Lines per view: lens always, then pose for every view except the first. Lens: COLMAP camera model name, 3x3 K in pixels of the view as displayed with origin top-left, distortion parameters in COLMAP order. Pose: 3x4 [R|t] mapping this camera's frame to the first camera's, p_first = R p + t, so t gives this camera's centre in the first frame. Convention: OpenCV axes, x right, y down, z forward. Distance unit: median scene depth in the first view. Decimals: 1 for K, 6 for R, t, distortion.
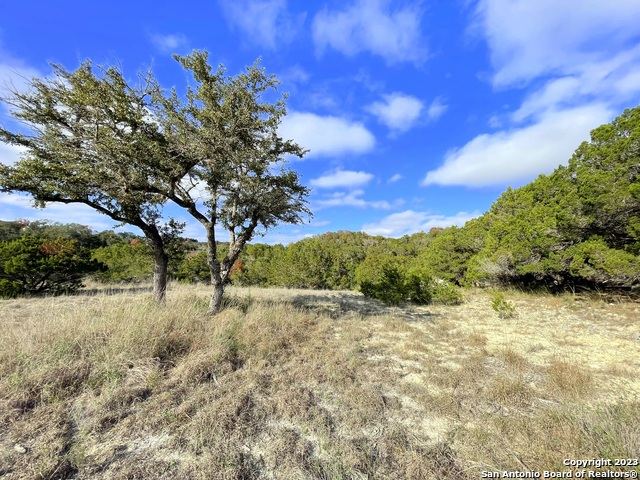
lens RADIAL K [[252.0, 0, 320.5], [0, 252.0, 241.2], [0, 0, 1]] dist [-0.014372, 0.001394]
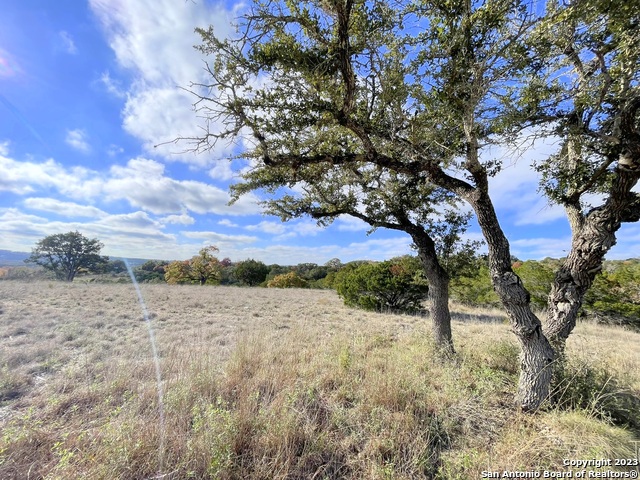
lens RADIAL K [[252.0, 0, 322.1], [0, 252.0, 240.5], [0, 0, 1]] dist [-0.014372, 0.001394]
pose [[0.263980, -0.146301, -0.953368, -0.079364], [0.051435, 0.989158, -0.137551, 0.050421], [0.963156, -0.012726, 0.268643, 0.490175]]
